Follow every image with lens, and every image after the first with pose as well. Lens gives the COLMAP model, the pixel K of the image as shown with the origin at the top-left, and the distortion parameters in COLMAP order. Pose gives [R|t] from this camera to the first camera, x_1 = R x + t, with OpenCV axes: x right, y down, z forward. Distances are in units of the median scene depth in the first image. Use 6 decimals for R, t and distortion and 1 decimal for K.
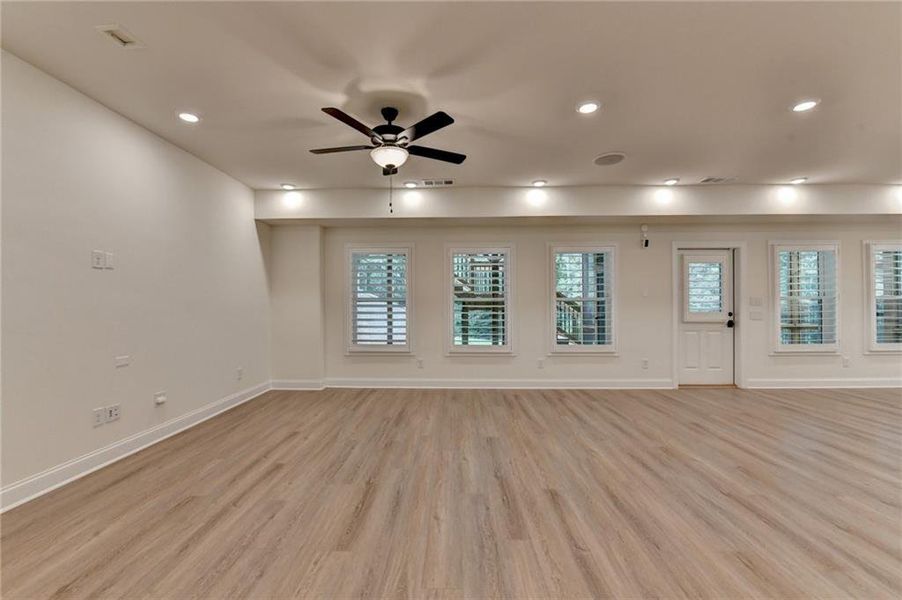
lens RADIAL K [[383.0, 0, 448.4], [0, 383.0, 305.8], [0, 0, 1]] dist [-0.002154, -0.000315]
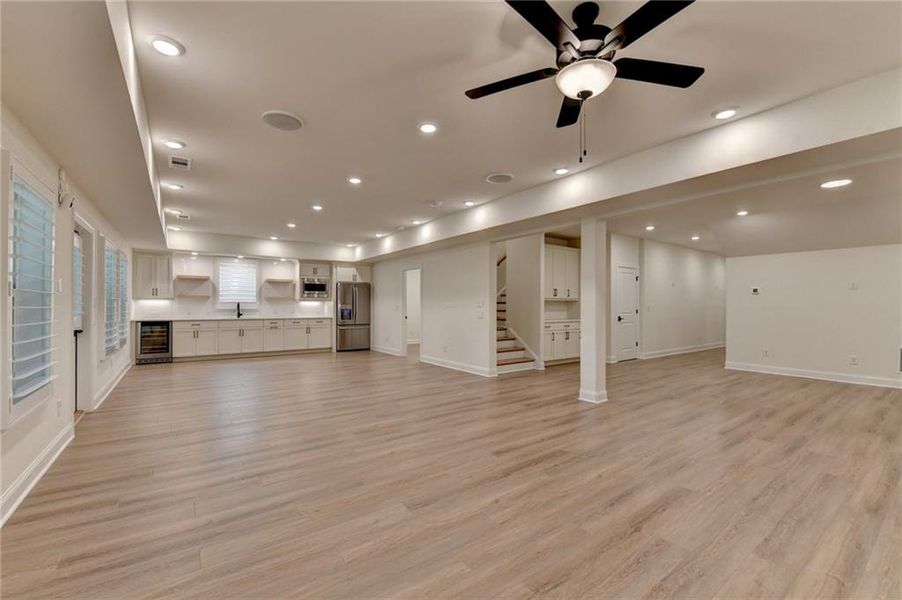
lens RADIAL K [[383.0, 0, 448.4], [0, 383.0, 305.8], [0, 0, 1]] dist [-0.002154, -0.000315]
pose [[-0.611820, 0.000045, 0.790997, -0.616639], [-0.001134, 0.999999, -0.000934, 0.000004], [-0.790996, -0.001468, -0.611819, 1.854975]]
